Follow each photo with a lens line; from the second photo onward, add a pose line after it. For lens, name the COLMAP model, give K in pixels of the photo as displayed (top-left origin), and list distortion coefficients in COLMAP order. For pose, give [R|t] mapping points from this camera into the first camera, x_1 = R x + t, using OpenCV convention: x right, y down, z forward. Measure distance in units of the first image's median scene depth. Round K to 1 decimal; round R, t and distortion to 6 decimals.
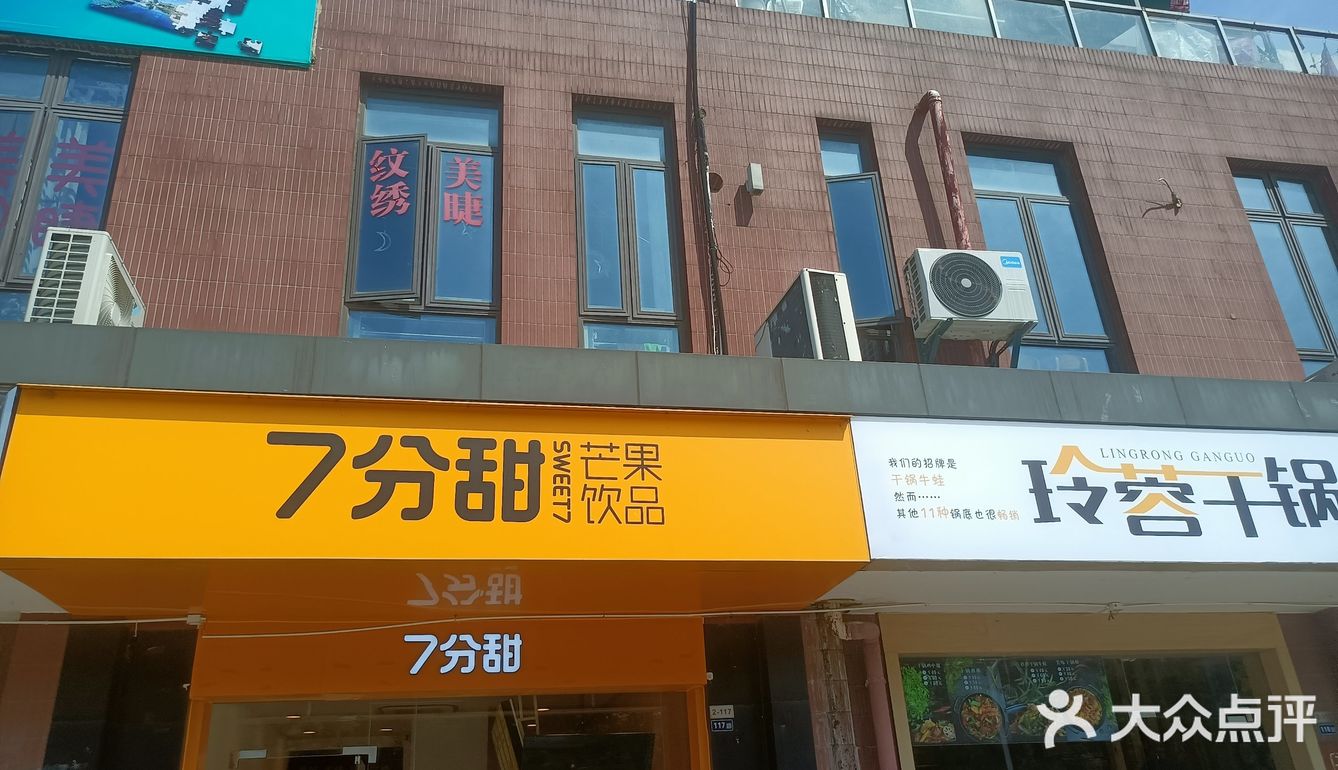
lens RADIAL K [[981.6, 0, 669.4], [0, 981.6, 382.5], [0, 0, 1]] dist [0.013526, 0.002008]
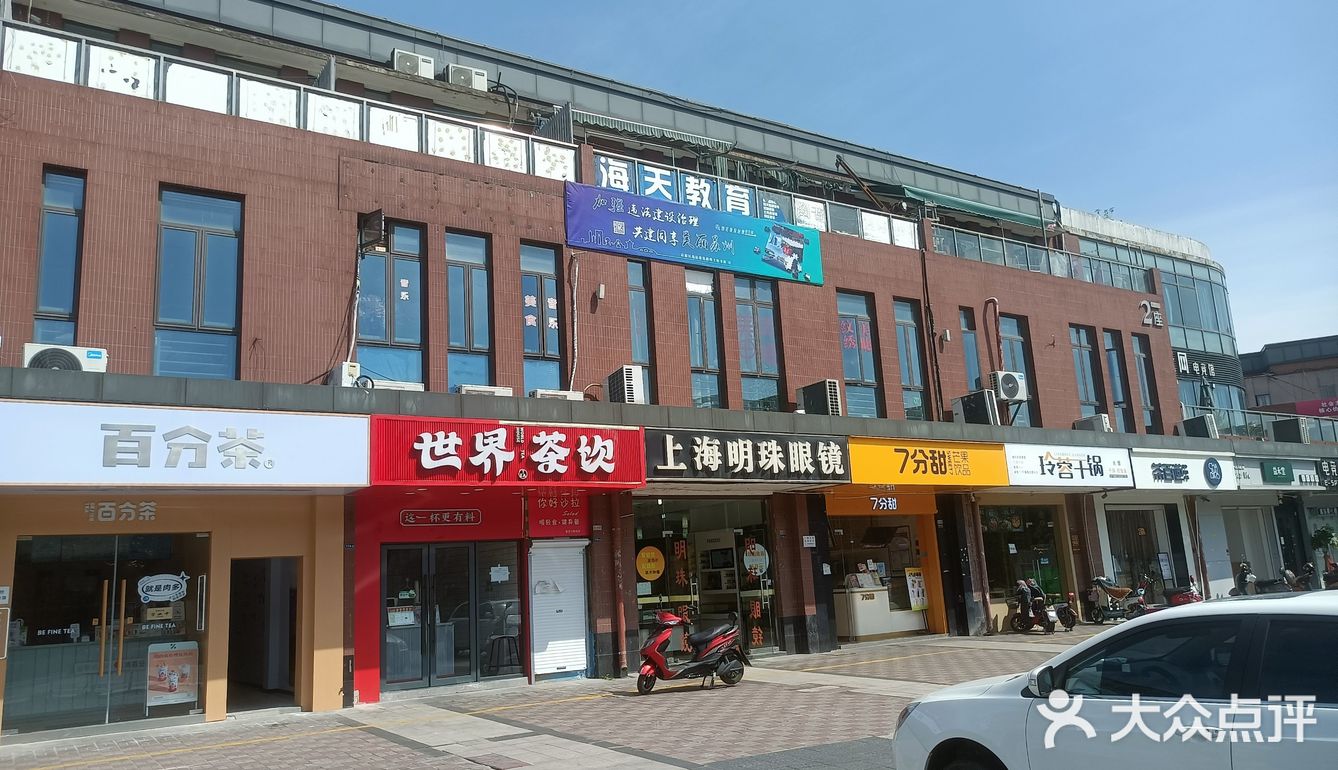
lens RADIAL K [[981.6, 0, 667.7], [0, 981.6, 386.0], [0, 0, 1]] dist [0.013526, 0.002008]
pose [[0.930042, 0.071020, 0.360526, -2.146178], [-0.146725, 0.971309, 0.187166, -0.624793], [-0.336890, -0.226970, 0.913778, -1.692754]]
